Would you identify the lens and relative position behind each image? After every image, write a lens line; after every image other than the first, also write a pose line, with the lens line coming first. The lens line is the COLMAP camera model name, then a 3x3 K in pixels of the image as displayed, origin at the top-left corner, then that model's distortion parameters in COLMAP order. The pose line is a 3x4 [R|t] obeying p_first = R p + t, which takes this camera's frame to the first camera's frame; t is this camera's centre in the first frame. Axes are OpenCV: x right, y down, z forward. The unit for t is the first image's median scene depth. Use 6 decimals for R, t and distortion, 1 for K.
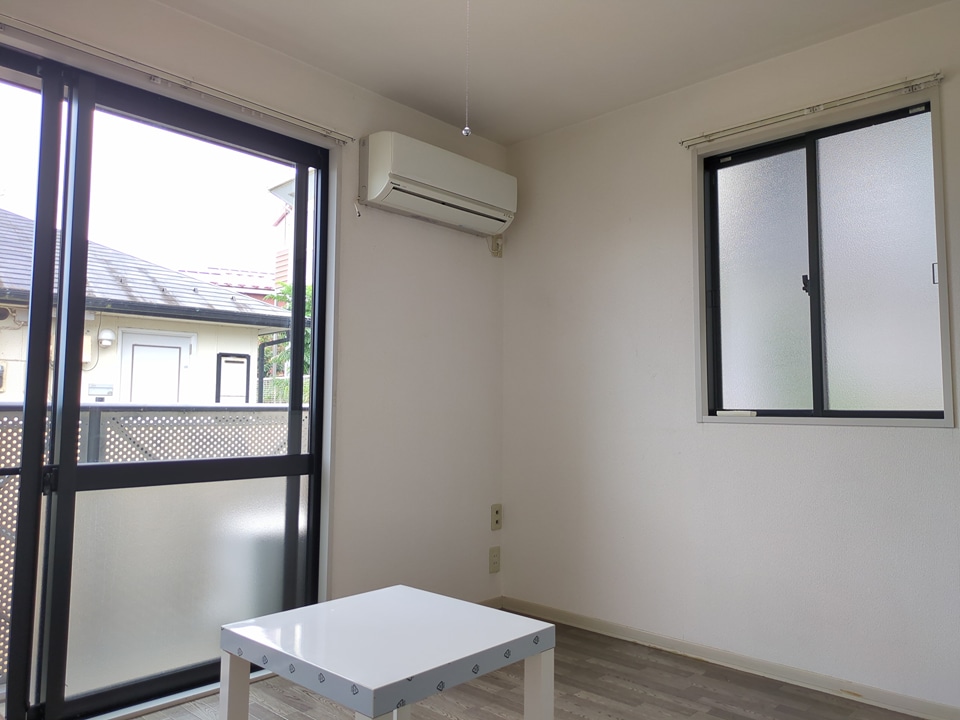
lens RADIAL K [[728.5, 0, 459.5], [0, 728.5, 357.5], [0, 0, 1]] dist [0.053234, -0.003558]
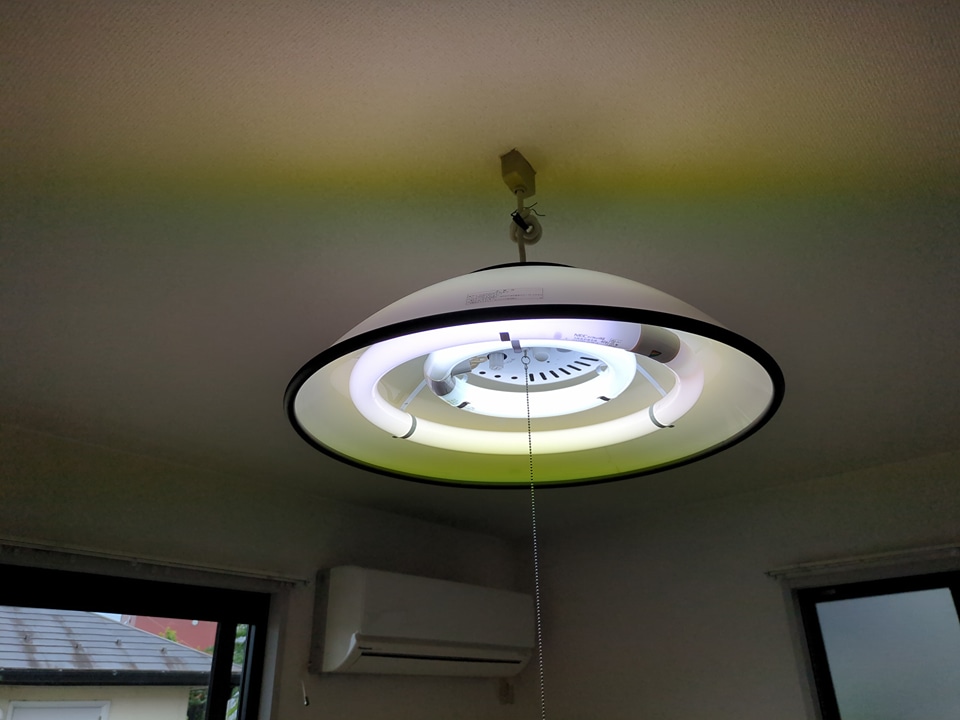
lens RADIAL K [[728.5, 0, 459.5], [0, 728.5, 357.5], [0, 0, 1]] dist [0.053234, -0.003558]
pose [[0.999036, -0.004611, 0.043656, -0.024335], [0.020327, 0.930022, -0.366942, -0.192224], [-0.038909, 0.367476, 0.929219, 0.221340]]
